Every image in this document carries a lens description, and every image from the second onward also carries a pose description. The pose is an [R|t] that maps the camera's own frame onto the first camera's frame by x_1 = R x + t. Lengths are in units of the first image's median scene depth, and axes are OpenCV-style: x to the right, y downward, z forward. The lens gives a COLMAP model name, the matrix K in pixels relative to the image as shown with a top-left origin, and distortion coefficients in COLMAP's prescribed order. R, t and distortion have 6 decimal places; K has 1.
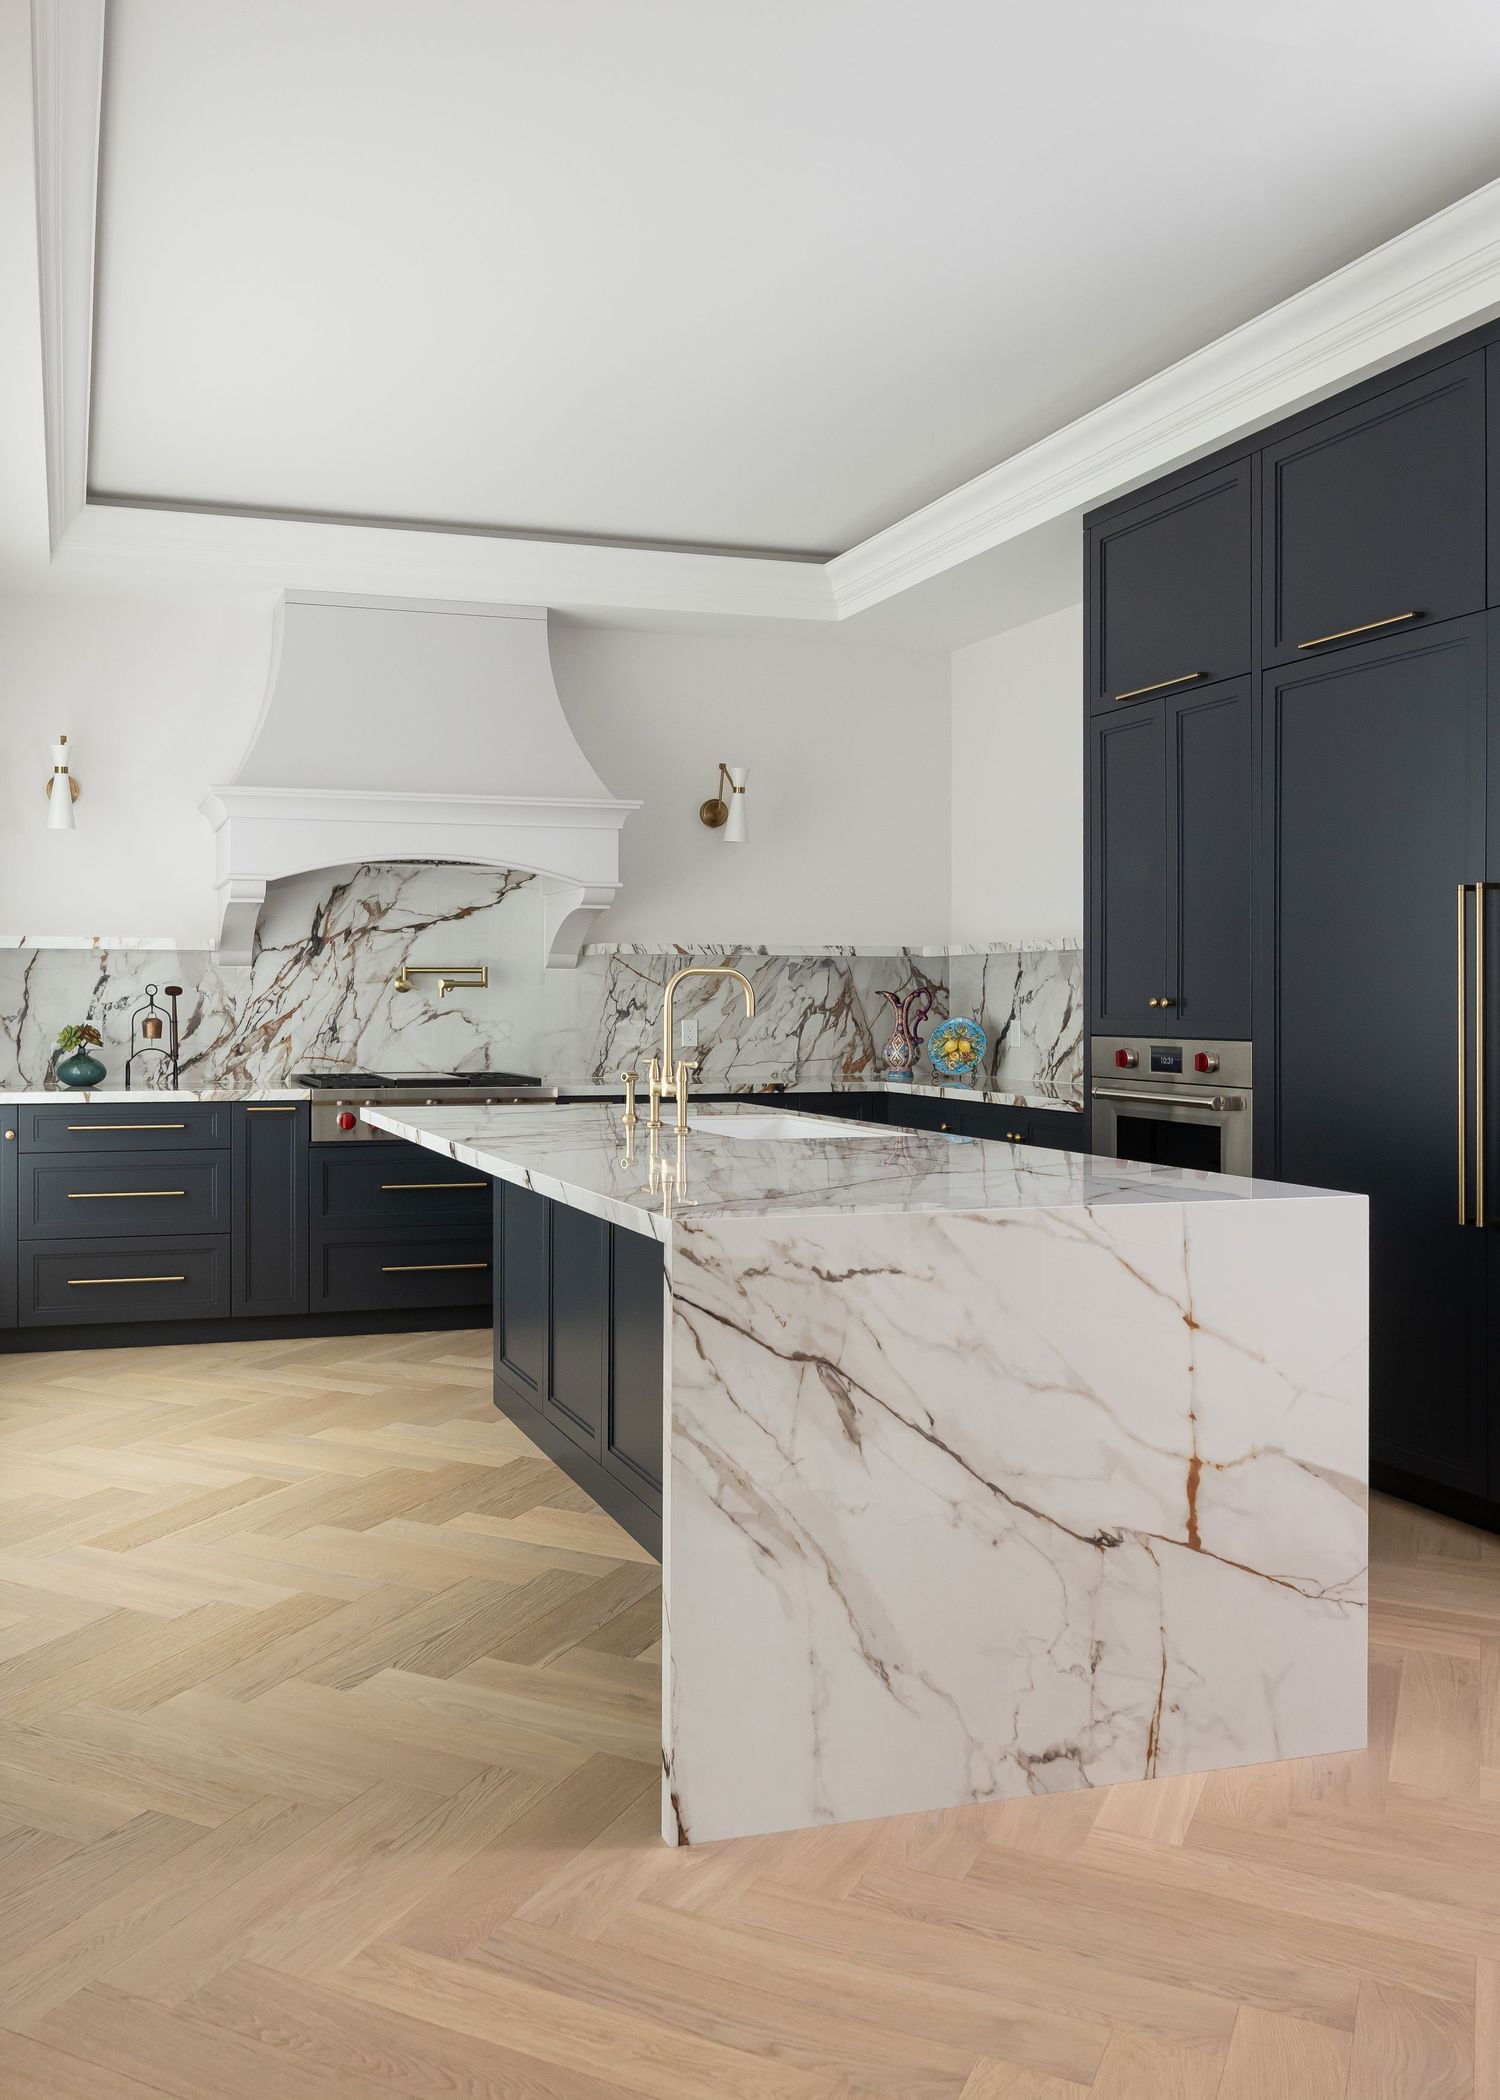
lens RADIAL K [[2052.4, 0, 744.8], [0, 2052.4, 979.0], [0, 0, 1]] dist [-0.003058, 0.000000]
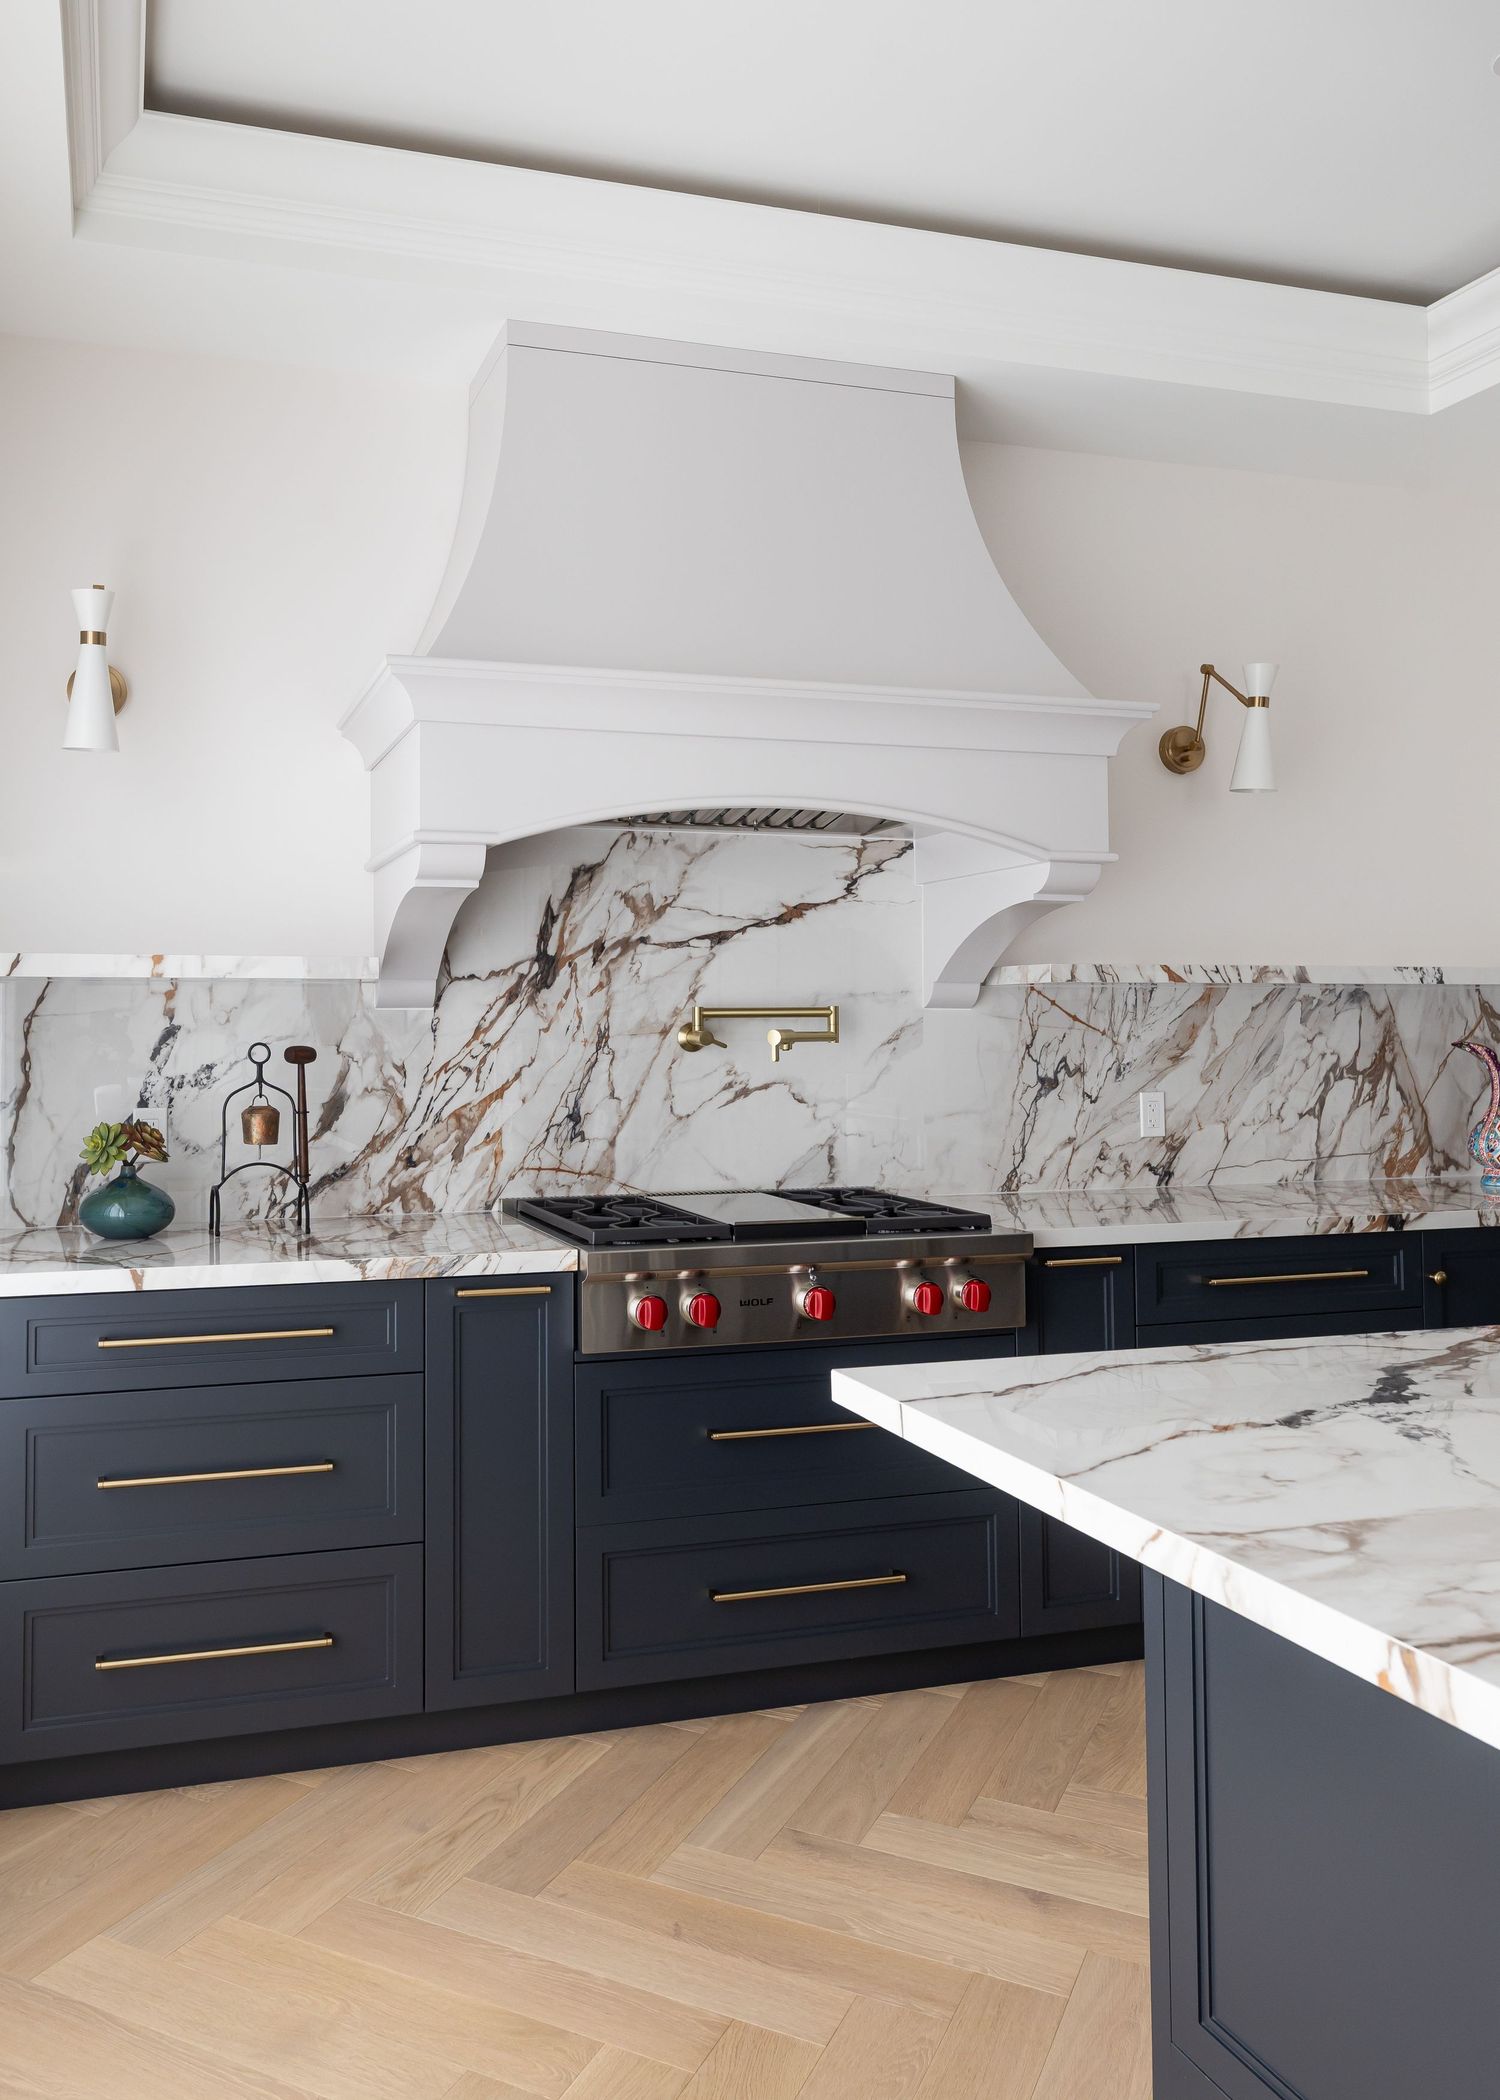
lens RADIAL K [[2052.4, 0, 832.9], [0, 2052.4, 935.5], [0, 0, 1]] dist [-0.003058, 0.000000]
pose [[0.999878, -0.004616, 0.014940, -0.138975], [0.005138, 0.999373, -0.035044, -0.005661], [-0.014769, 0.035116, 0.999274, 0.434710]]
